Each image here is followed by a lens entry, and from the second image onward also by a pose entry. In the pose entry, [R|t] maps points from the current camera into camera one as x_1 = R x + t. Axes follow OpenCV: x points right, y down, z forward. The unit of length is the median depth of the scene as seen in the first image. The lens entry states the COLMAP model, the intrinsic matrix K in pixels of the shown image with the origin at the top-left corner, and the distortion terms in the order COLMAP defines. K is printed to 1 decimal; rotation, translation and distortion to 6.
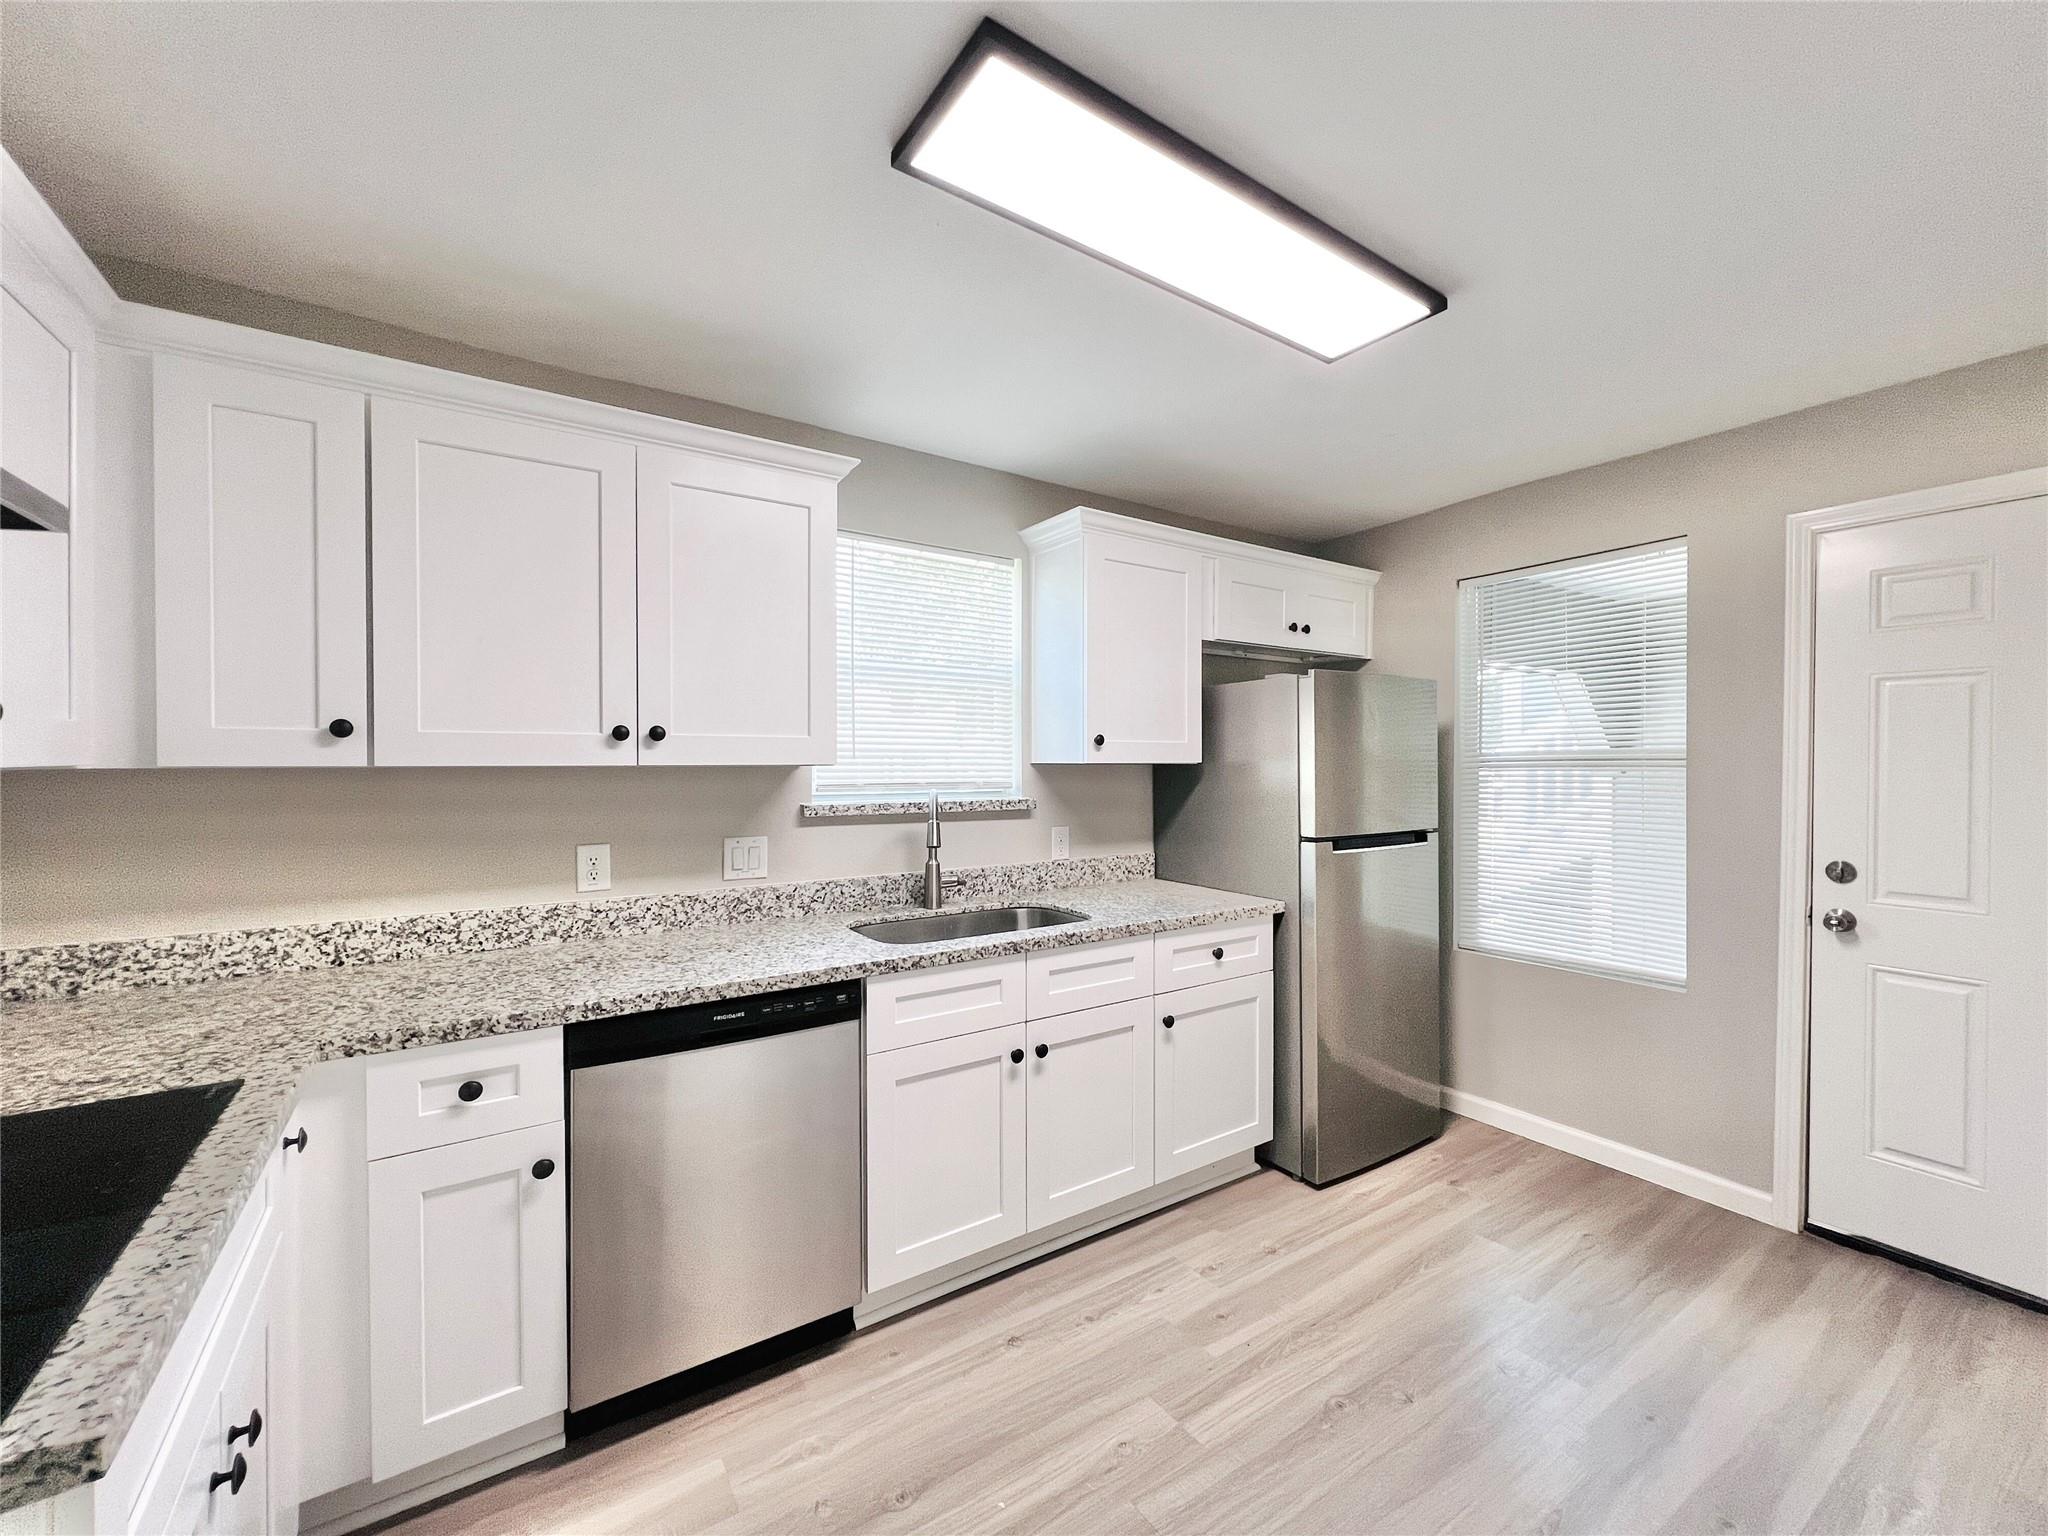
lens RADIAL K [[826.1, 0, 1024.0], [0, 826.1, 768.0], [0, 0, 1]] dist [0.001340, -0.000102]
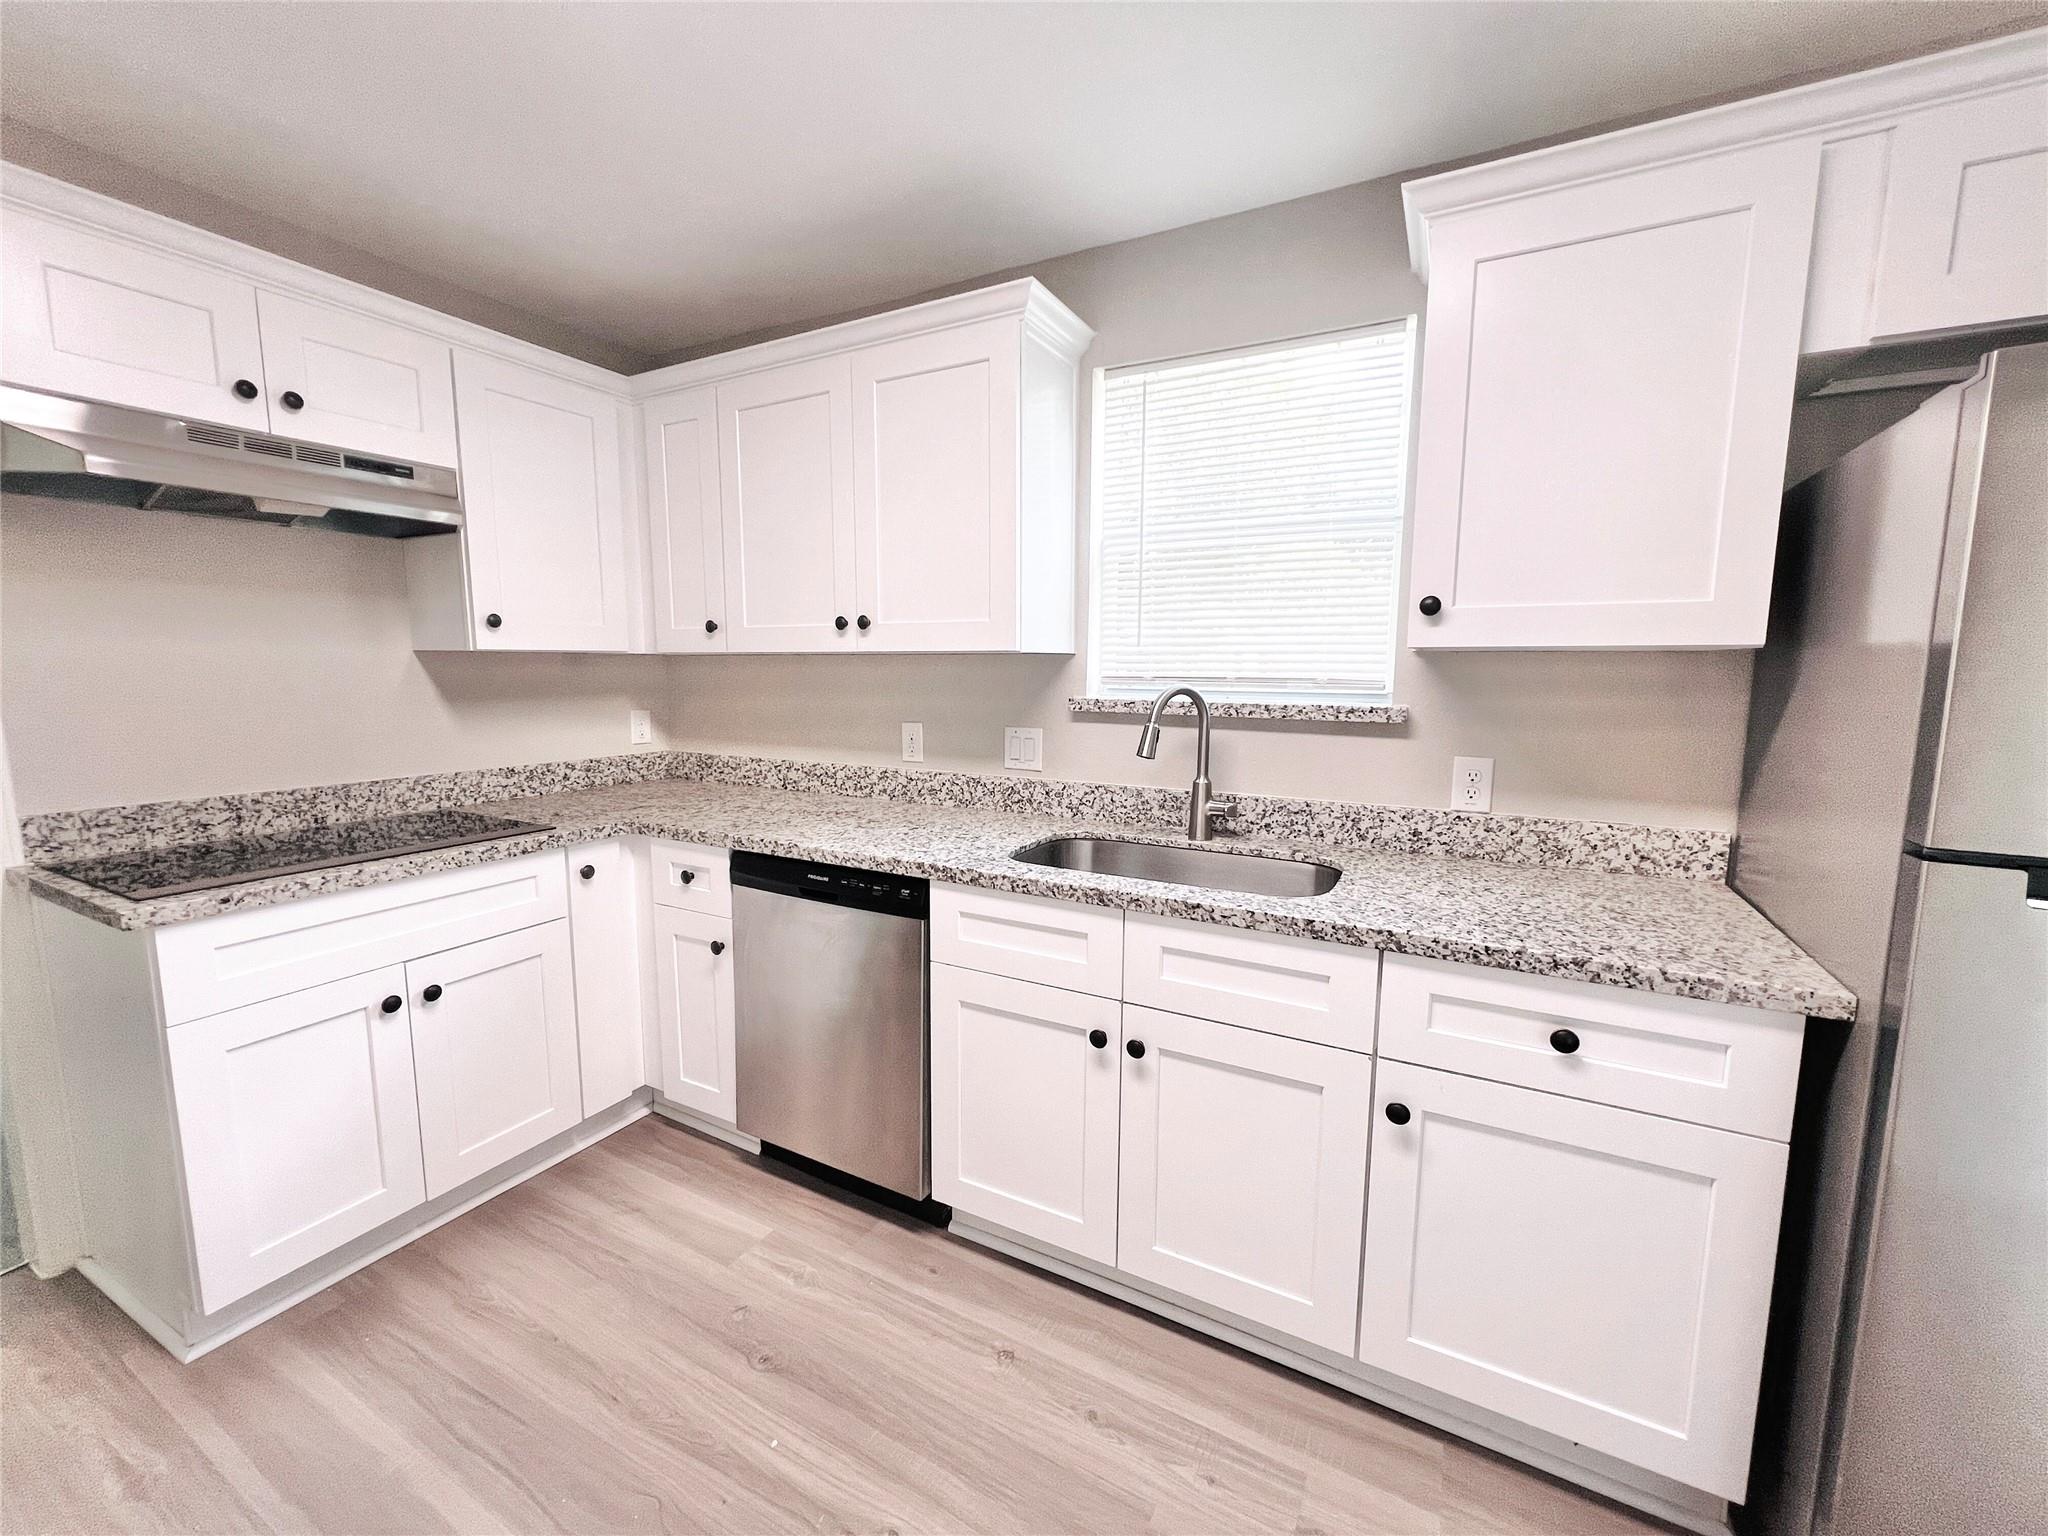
lens RADIAL K [[826.1, 0, 1024.0], [0, 826.1, 768.0], [0, 0, 1]] dist [0.001340, -0.000102]
pose [[0.464709, 0.111568, -0.878407, 0.548702], [-0.012950, 0.992781, 0.119243, 0.014695], [0.885369, -0.044038, 0.462799, 0.559034]]
